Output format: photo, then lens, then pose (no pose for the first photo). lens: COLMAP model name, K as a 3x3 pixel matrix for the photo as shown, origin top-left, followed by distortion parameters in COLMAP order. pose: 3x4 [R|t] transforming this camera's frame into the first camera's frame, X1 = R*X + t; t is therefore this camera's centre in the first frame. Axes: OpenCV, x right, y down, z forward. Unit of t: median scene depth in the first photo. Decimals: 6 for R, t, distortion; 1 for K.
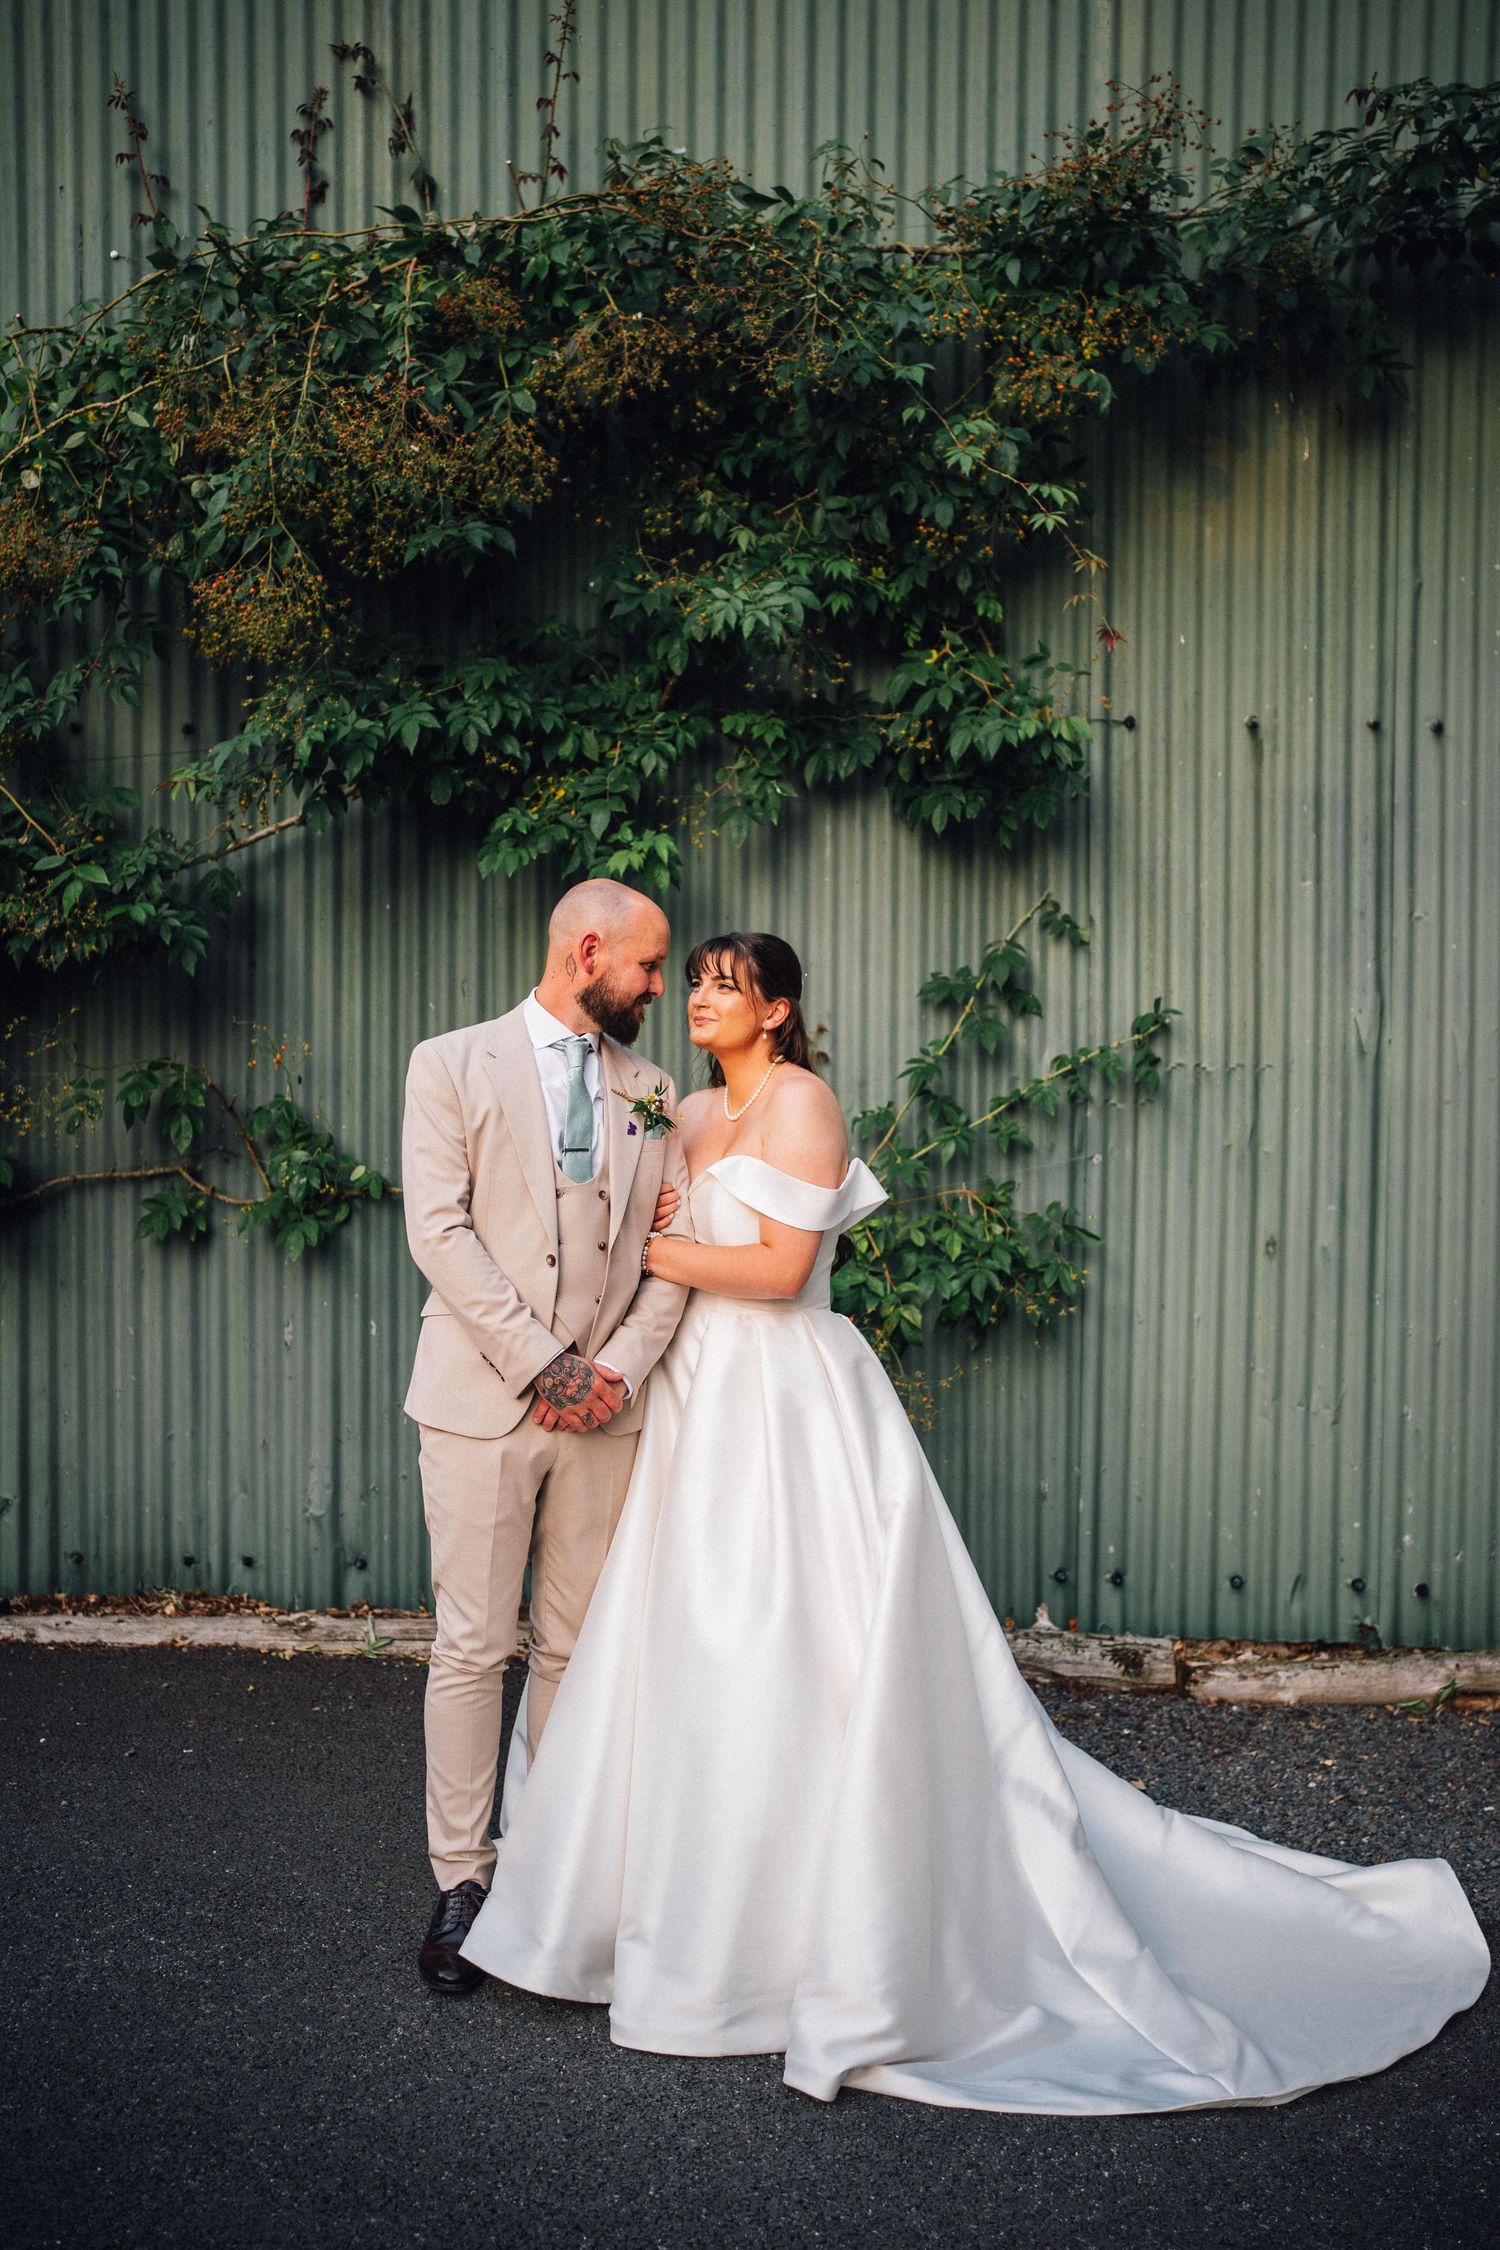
lens RADIAL K [[2235.4, 0, 750.0], [0, 2235.4, 1125.0], [0, 0, 1]] dist [0.005649, 0.012902]
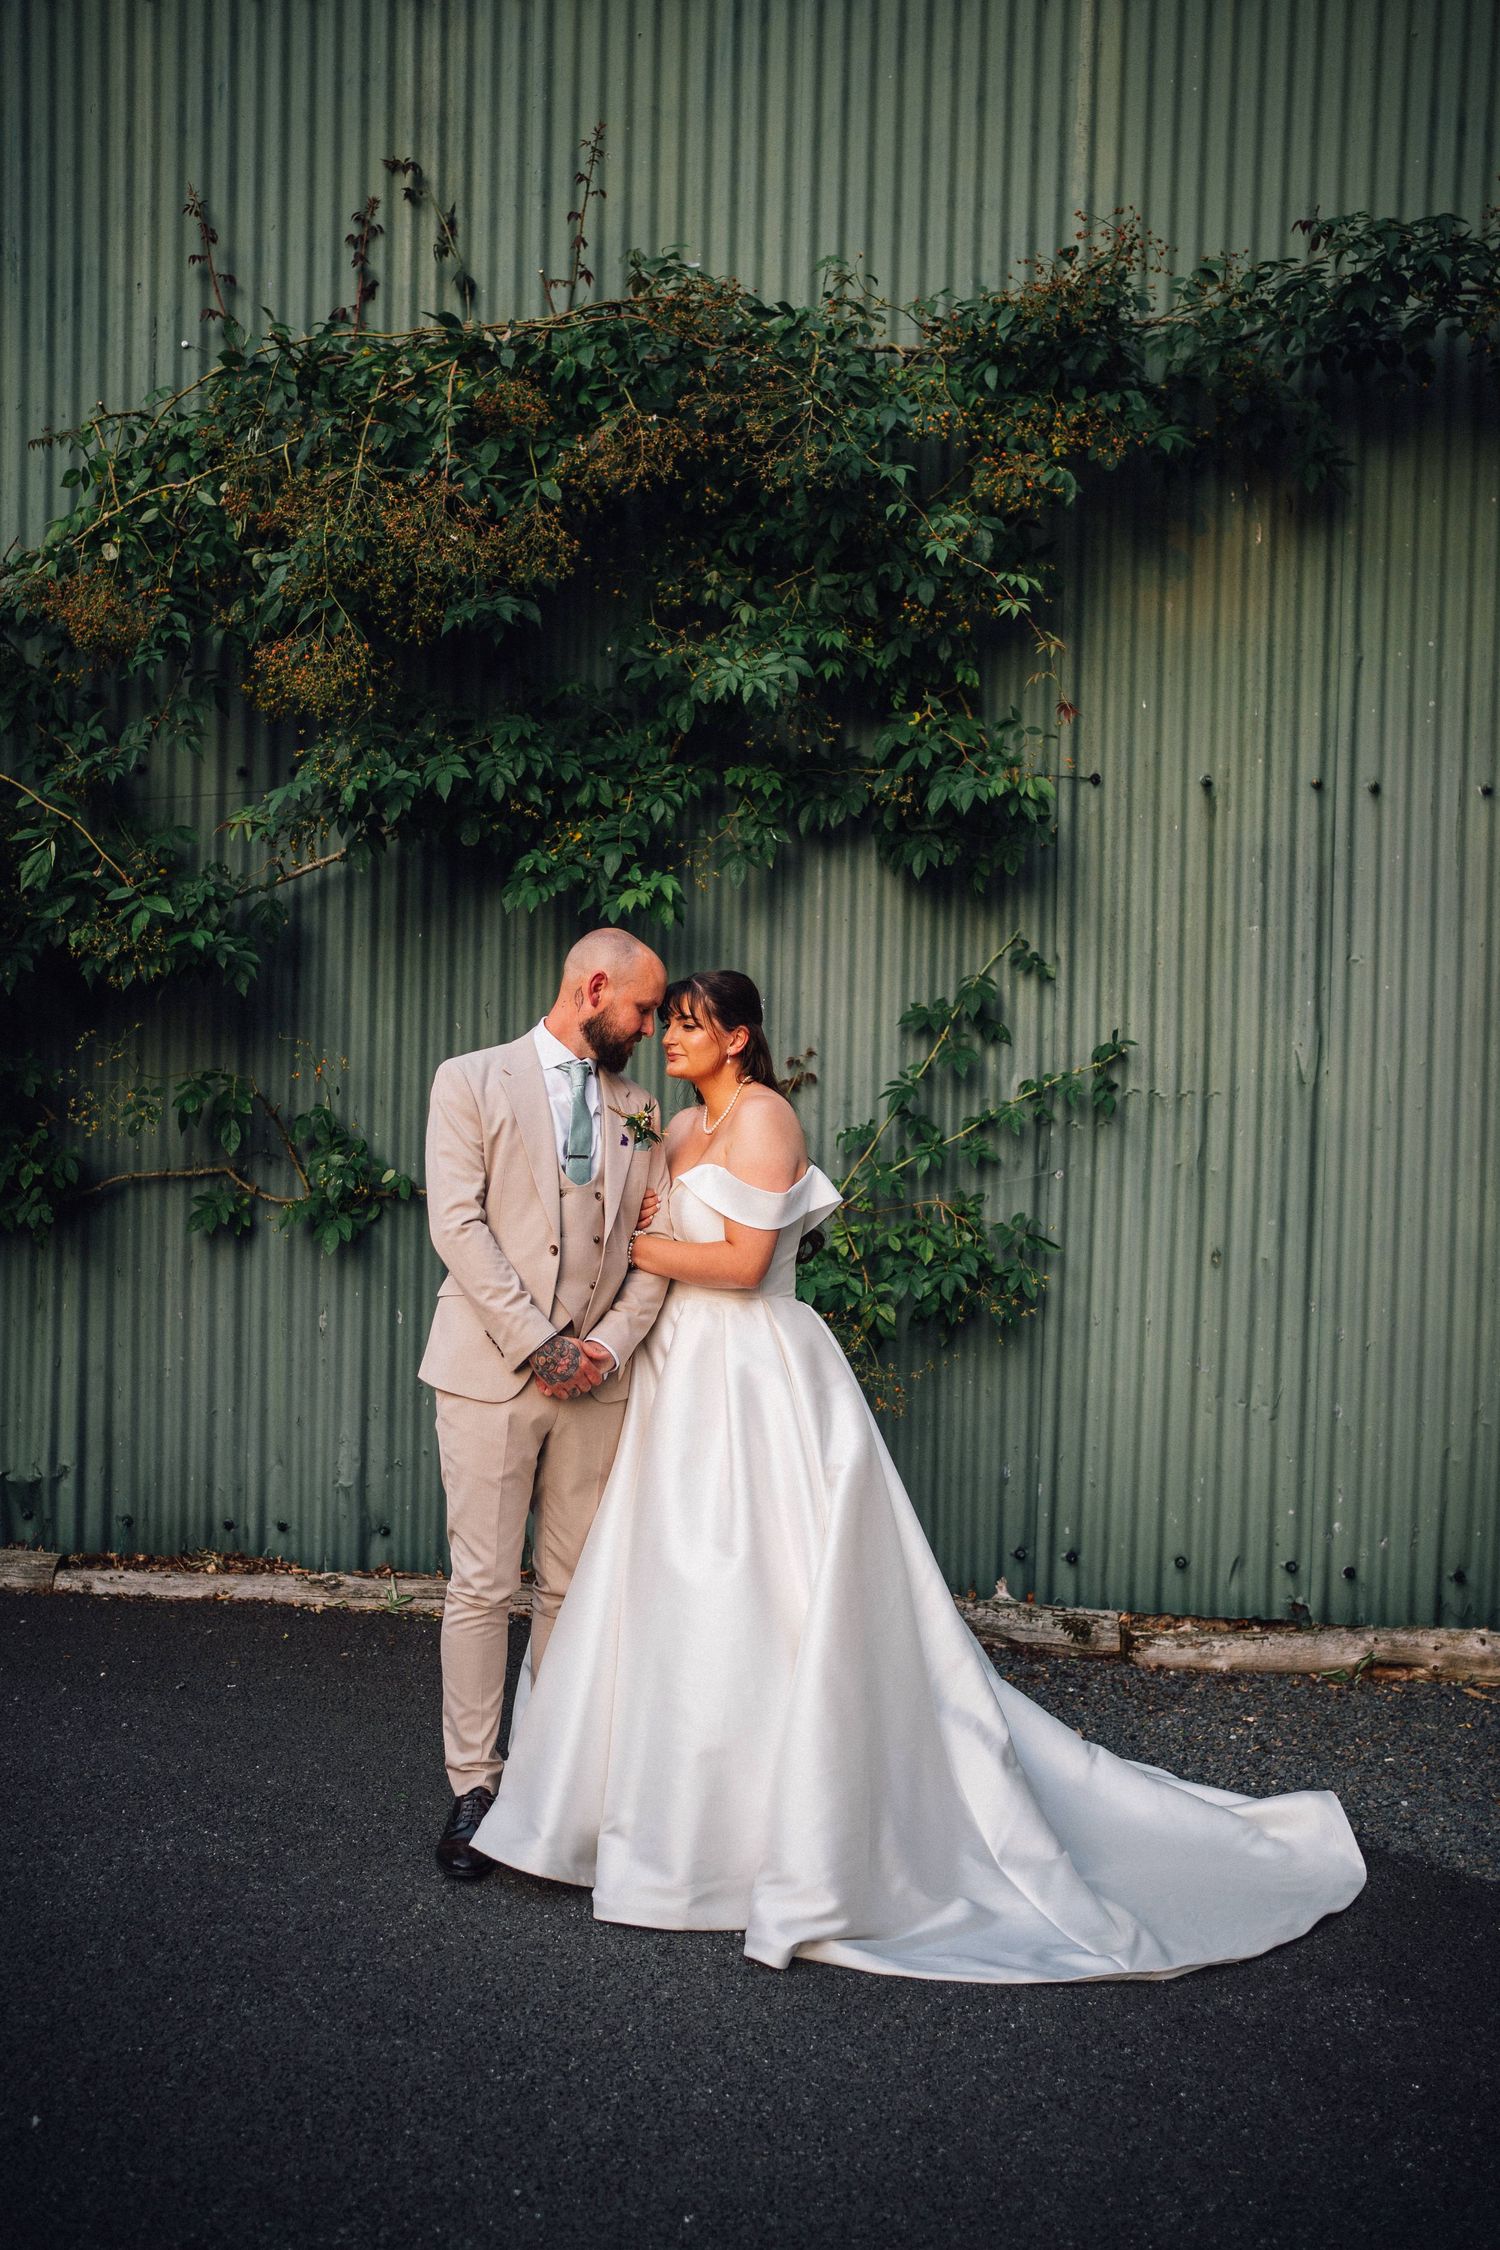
lens RADIAL K [[2245.3, 0, 750.0], [0, 2245.3, 1125.0], [0, 0, 1]] dist [-0.003148, -0.004536]
pose [[0.999824, 0.017024, -0.007946, 0.012089], [-0.017070, 0.999838, -0.005681, -0.000467], [0.007848, 0.005815, 0.999952, -0.112367]]
